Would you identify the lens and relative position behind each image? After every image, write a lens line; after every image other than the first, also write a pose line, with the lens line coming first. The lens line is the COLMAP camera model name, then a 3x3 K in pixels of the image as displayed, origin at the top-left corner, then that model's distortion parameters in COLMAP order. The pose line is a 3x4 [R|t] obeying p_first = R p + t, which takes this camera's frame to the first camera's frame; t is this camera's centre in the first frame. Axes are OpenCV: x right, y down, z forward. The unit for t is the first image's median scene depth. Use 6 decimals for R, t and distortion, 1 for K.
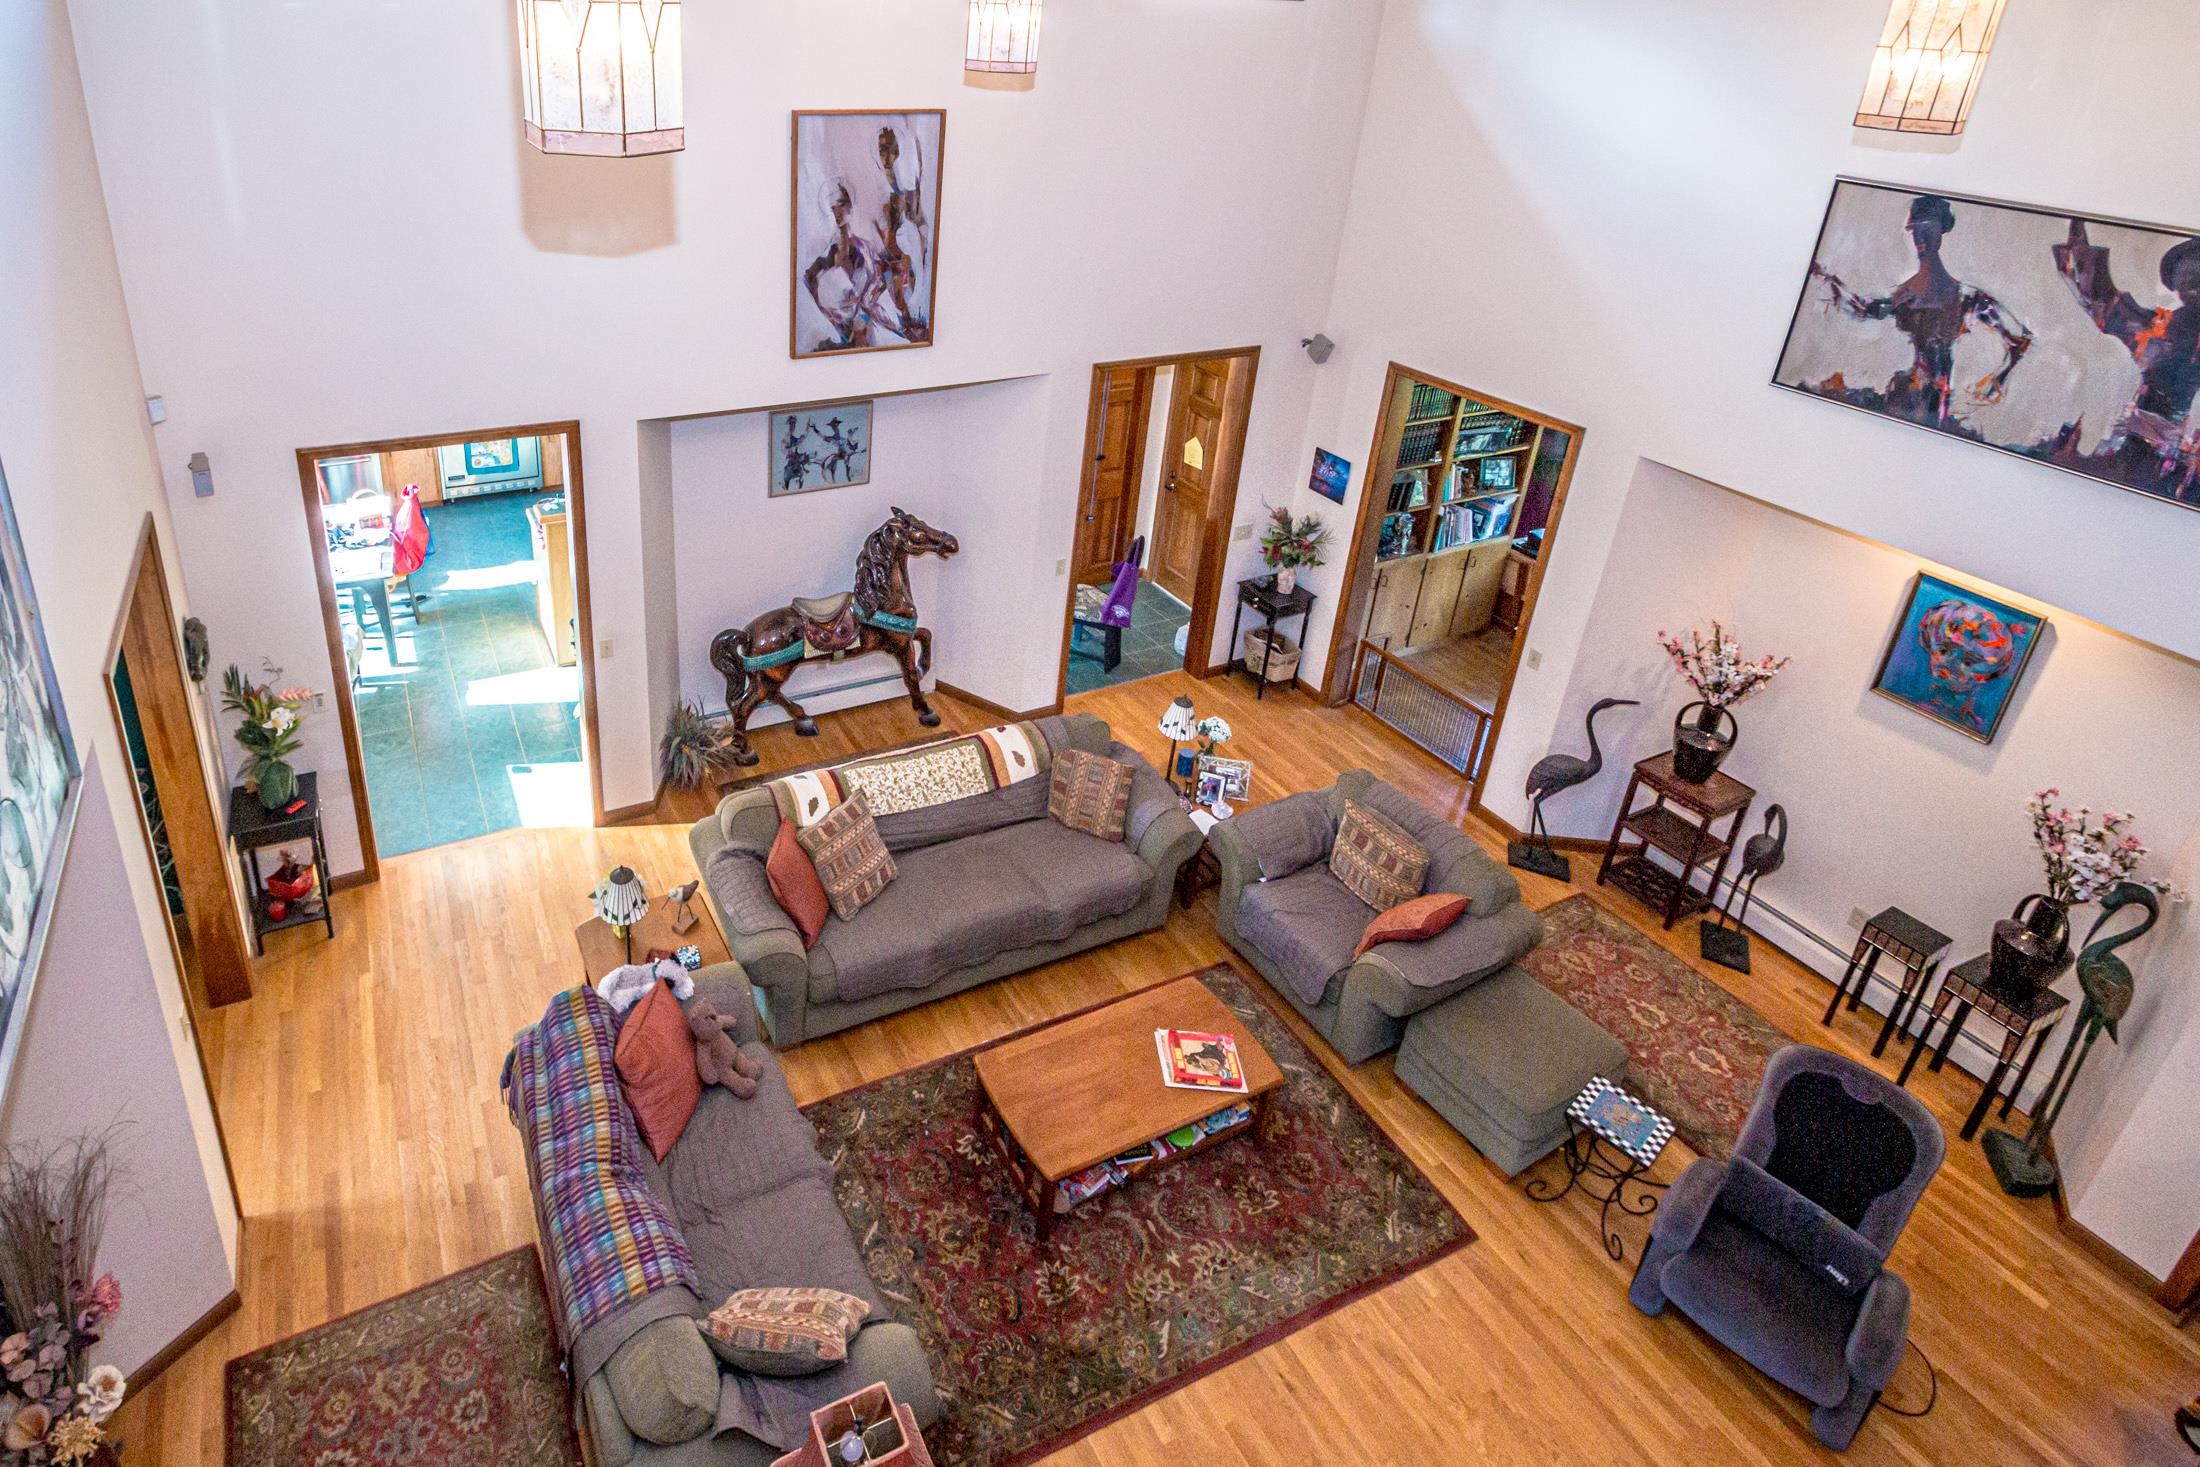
lens RADIAL K [[1143.6, 0, 892.6], [0, 1143.6, 736.8], [0, 0, 1]] dist [-0.001683, -0.010243]
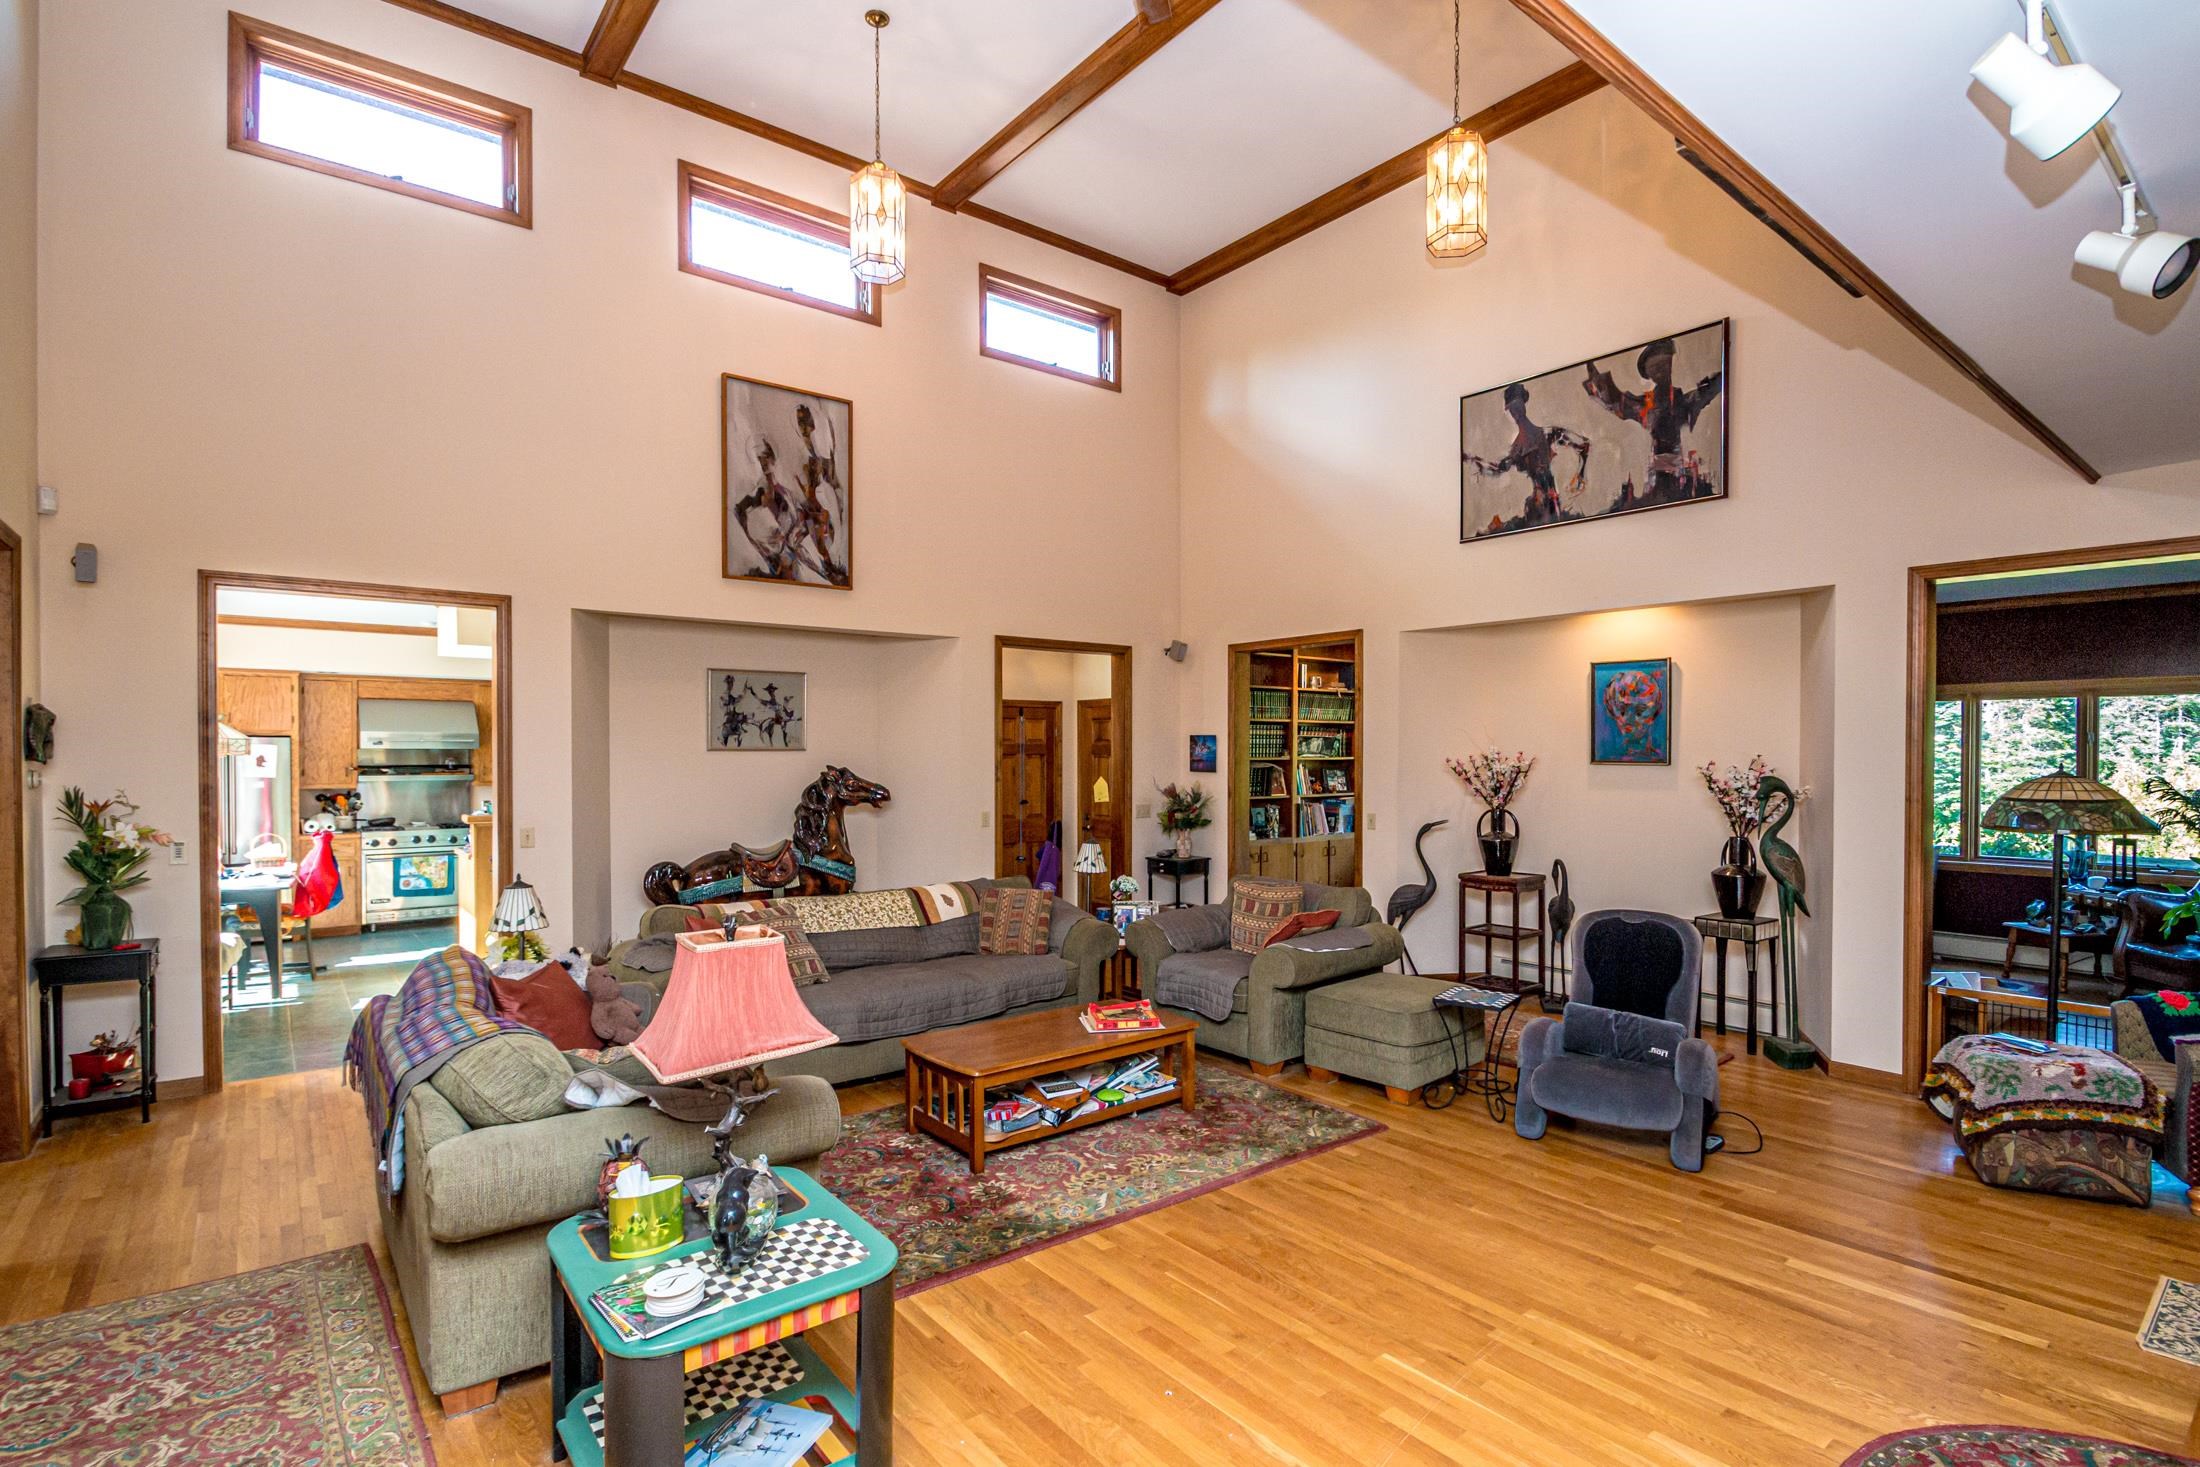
lens RADIAL K [[1044.8, 0, 1133.6], [0, 1044.8, 759.5], [0, 0, 1]] dist [-0.000349, -0.007932]
pose [[0.962974, -0.038783, 0.266791, 0.021377], [0.133942, 0.927648, -0.348609, 0.259144], [-0.233969, 0.371436, 0.898495, 0.026804]]
